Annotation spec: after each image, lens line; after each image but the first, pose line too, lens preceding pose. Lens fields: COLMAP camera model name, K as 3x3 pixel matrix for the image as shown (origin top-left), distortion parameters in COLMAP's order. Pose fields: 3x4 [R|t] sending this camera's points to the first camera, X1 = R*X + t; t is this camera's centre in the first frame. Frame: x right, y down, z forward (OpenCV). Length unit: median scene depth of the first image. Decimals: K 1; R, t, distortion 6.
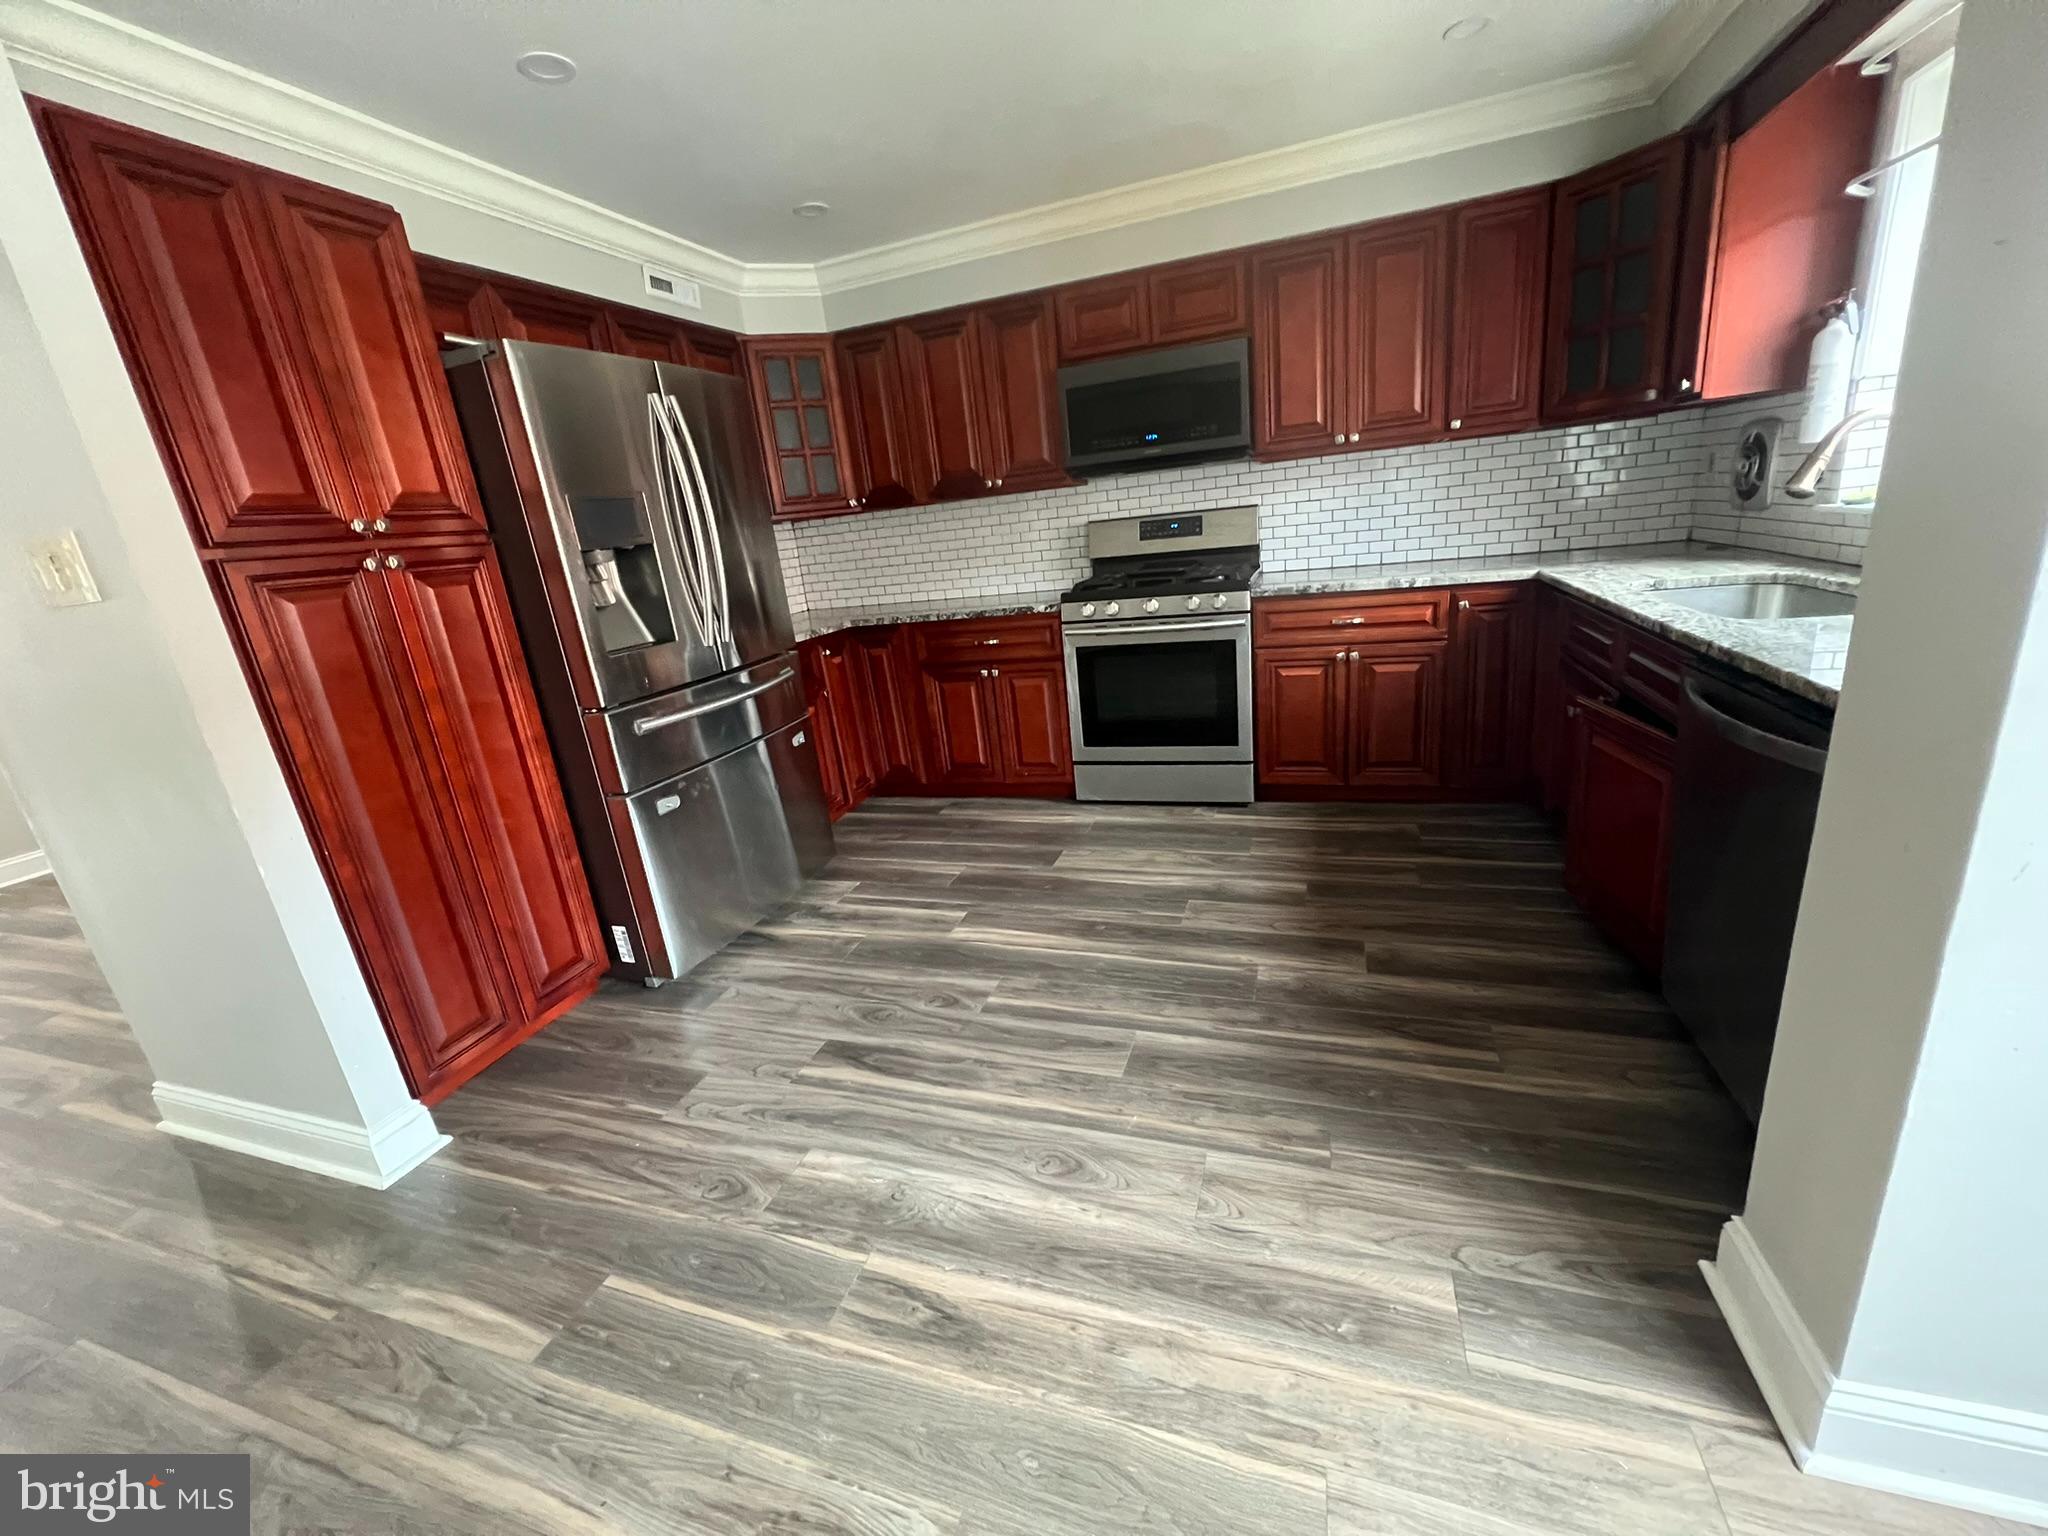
lens RADIAL K [[819.7, 0, 1018.8], [0, 819.7, 761.4], [0, 0, 1]] dist [-0.002449, 0.000997]
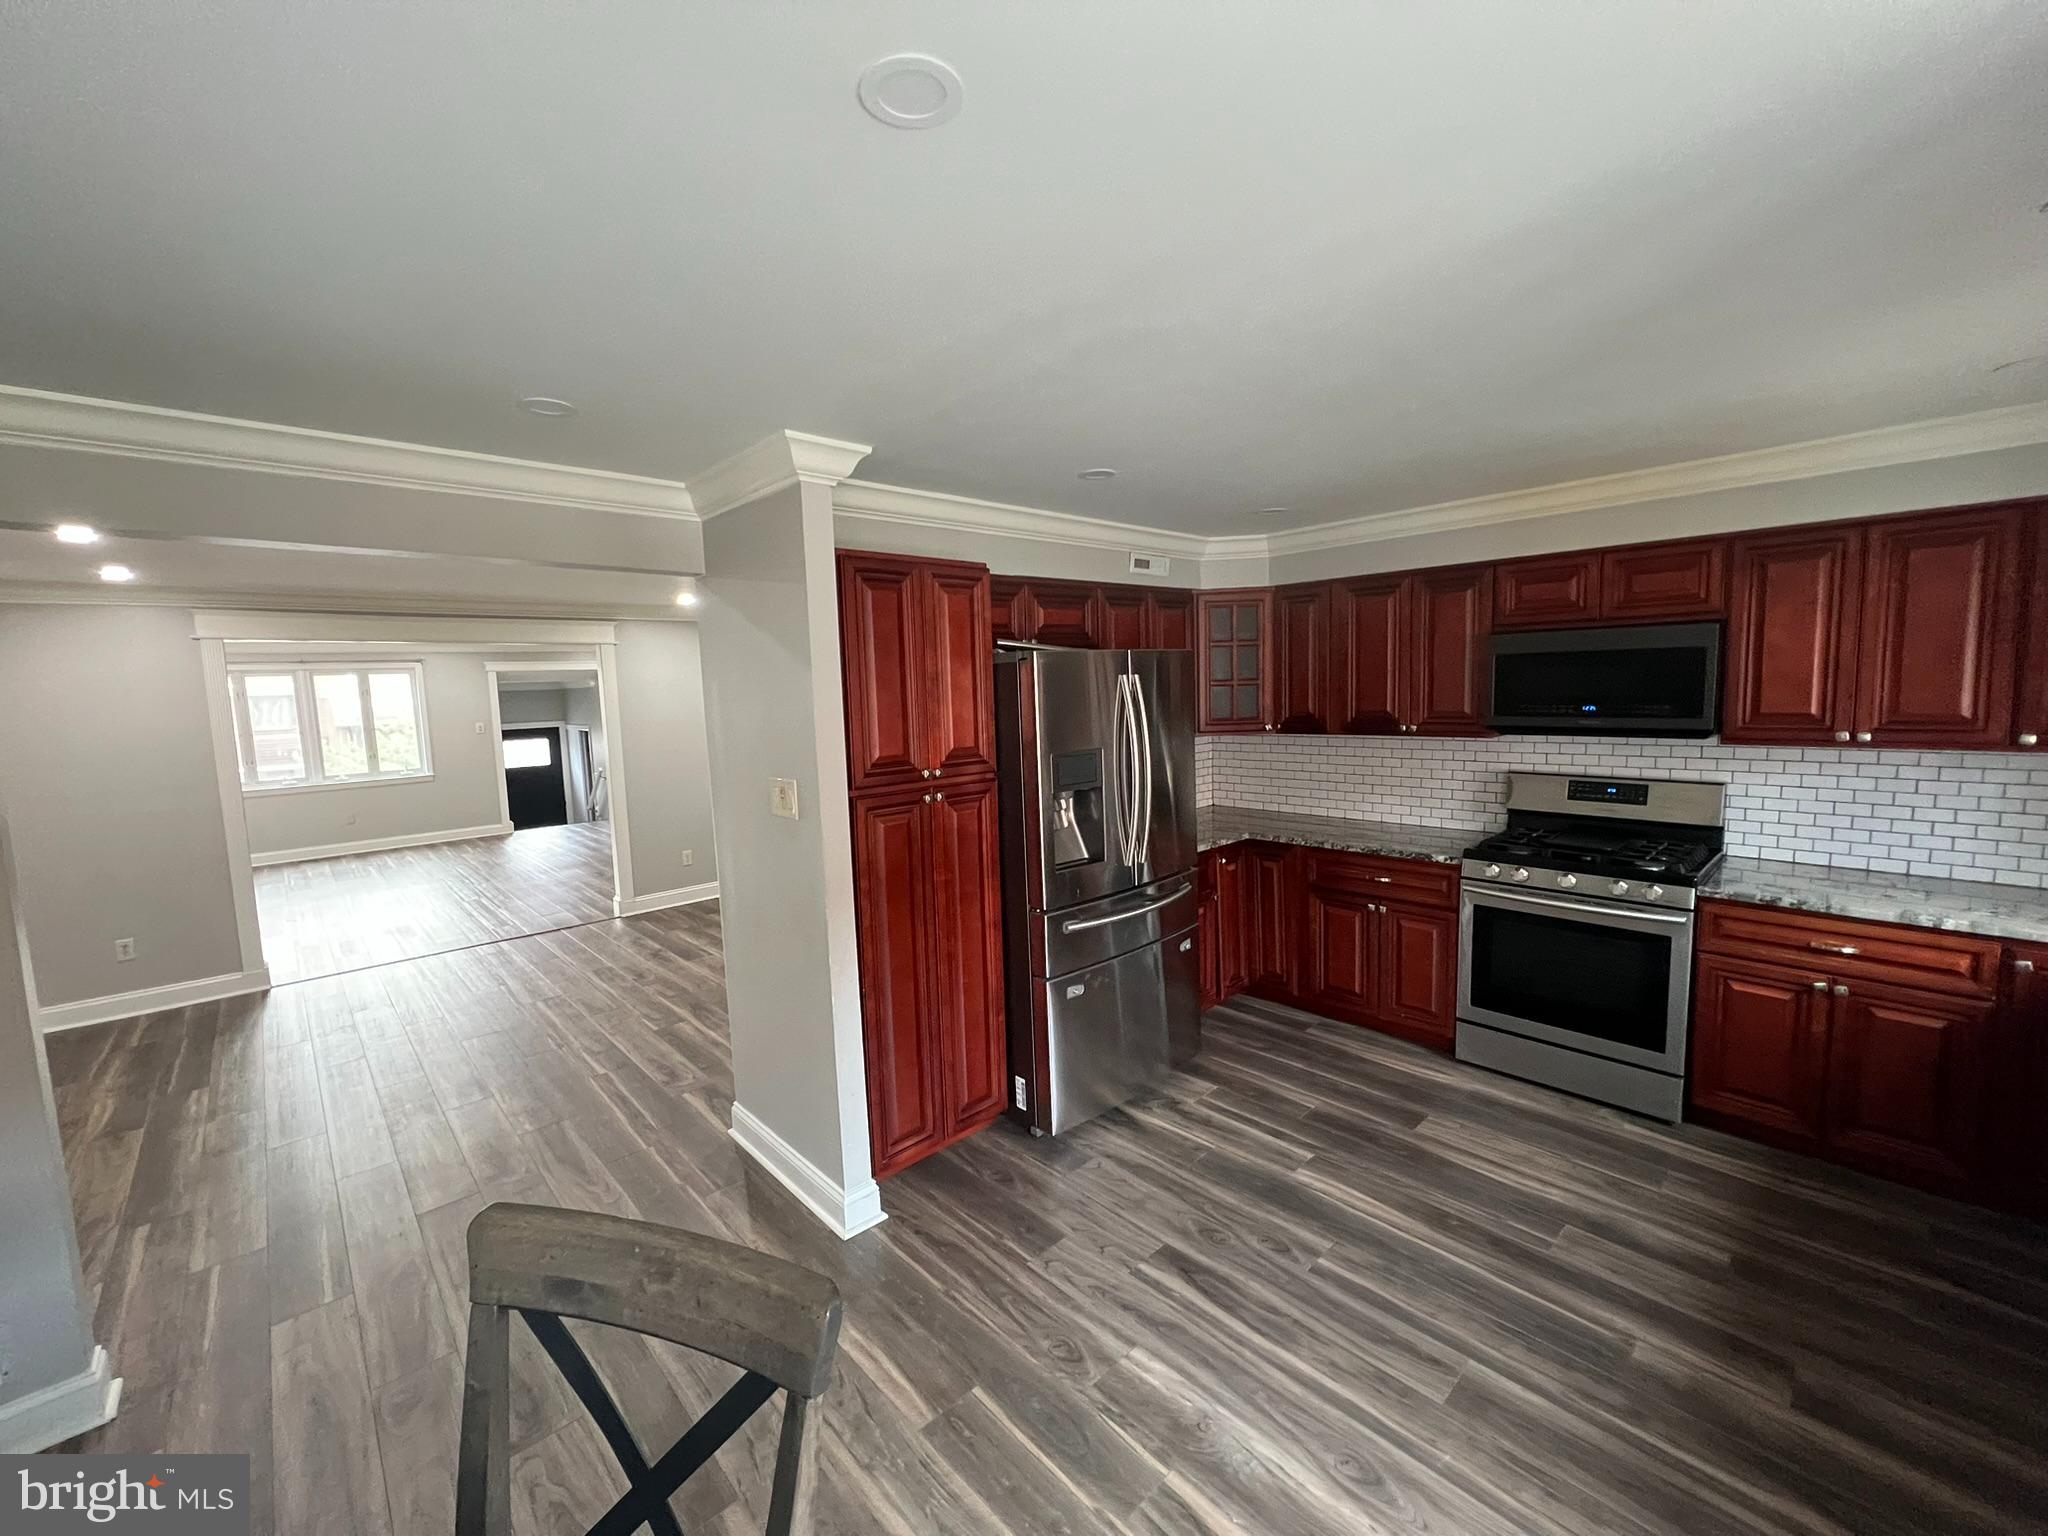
lens RADIAL K [[819.7, 0, 1025.6], [0, 819.7, 759.8], [0, 0, 1]] dist [-0.002449, 0.000997]
pose [[0.883685, 0.125182, -0.451032, 0.022182], [-0.193274, 0.975181, -0.108015, -0.139781], [0.426316, 0.182624, 0.885948, -0.195397]]
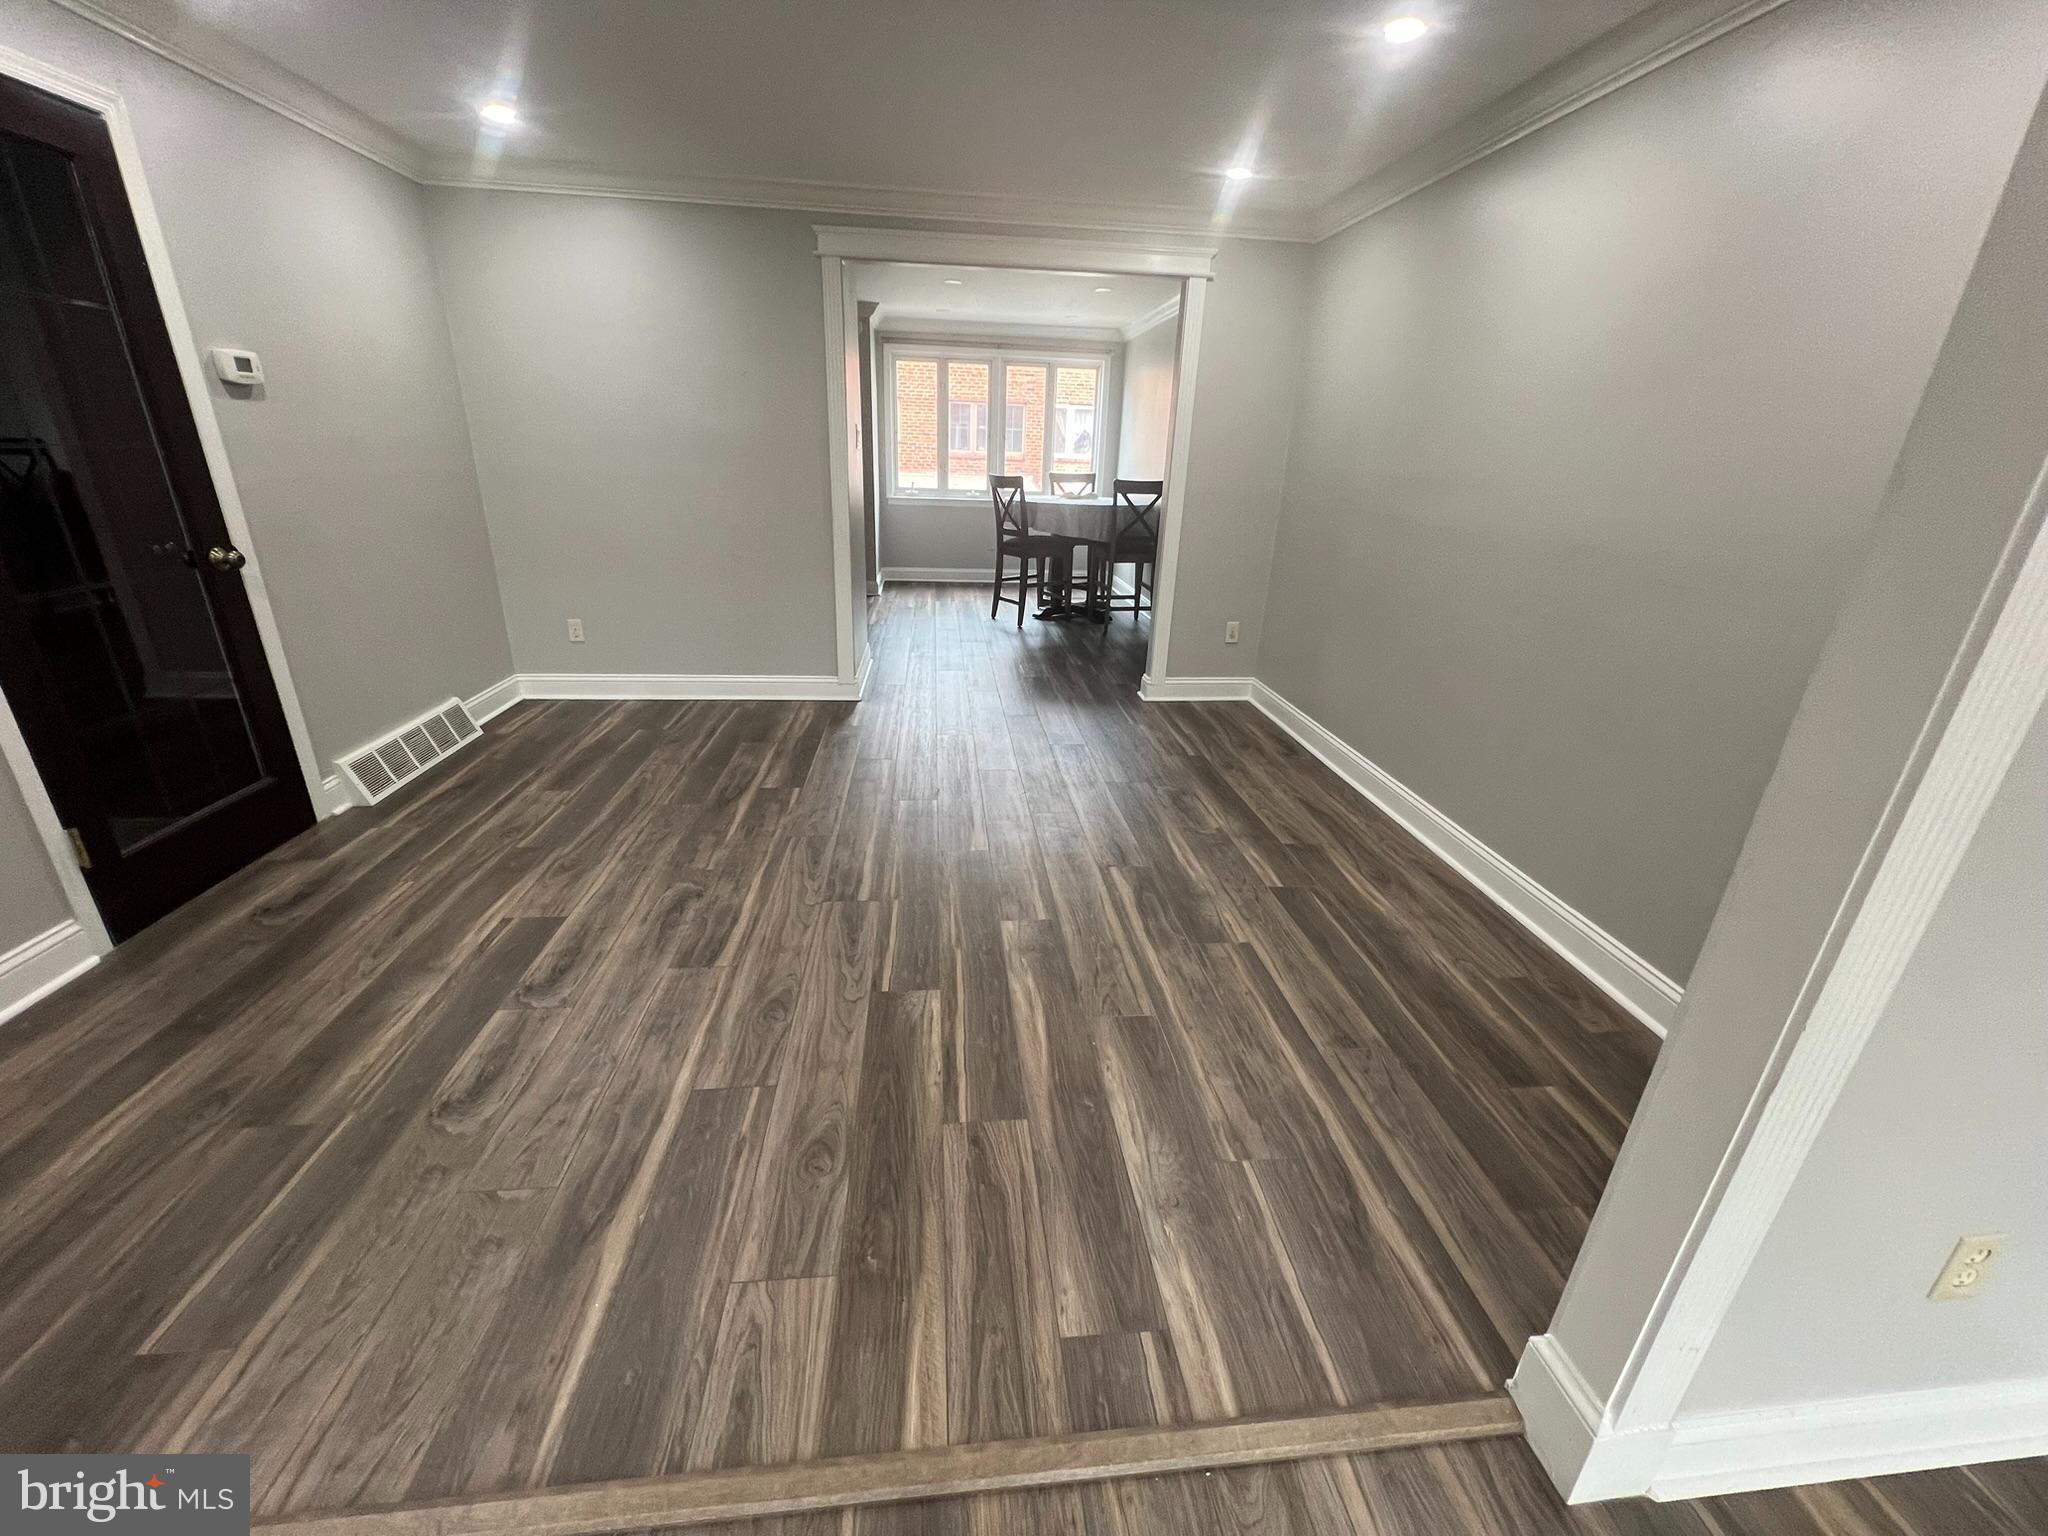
lens RADIAL K [[819.7, 0, 1030.3], [0, 819.7, 768.1], [0, 0, 1]] dist [-0.002449, 0.000997]
pose [[-0.431062, -0.238650, 0.870190, -2.648978], [0.268145, 0.886942, 0.376074, -0.068178], [-0.861559, 0.395449, -0.318334, 1.149427]]
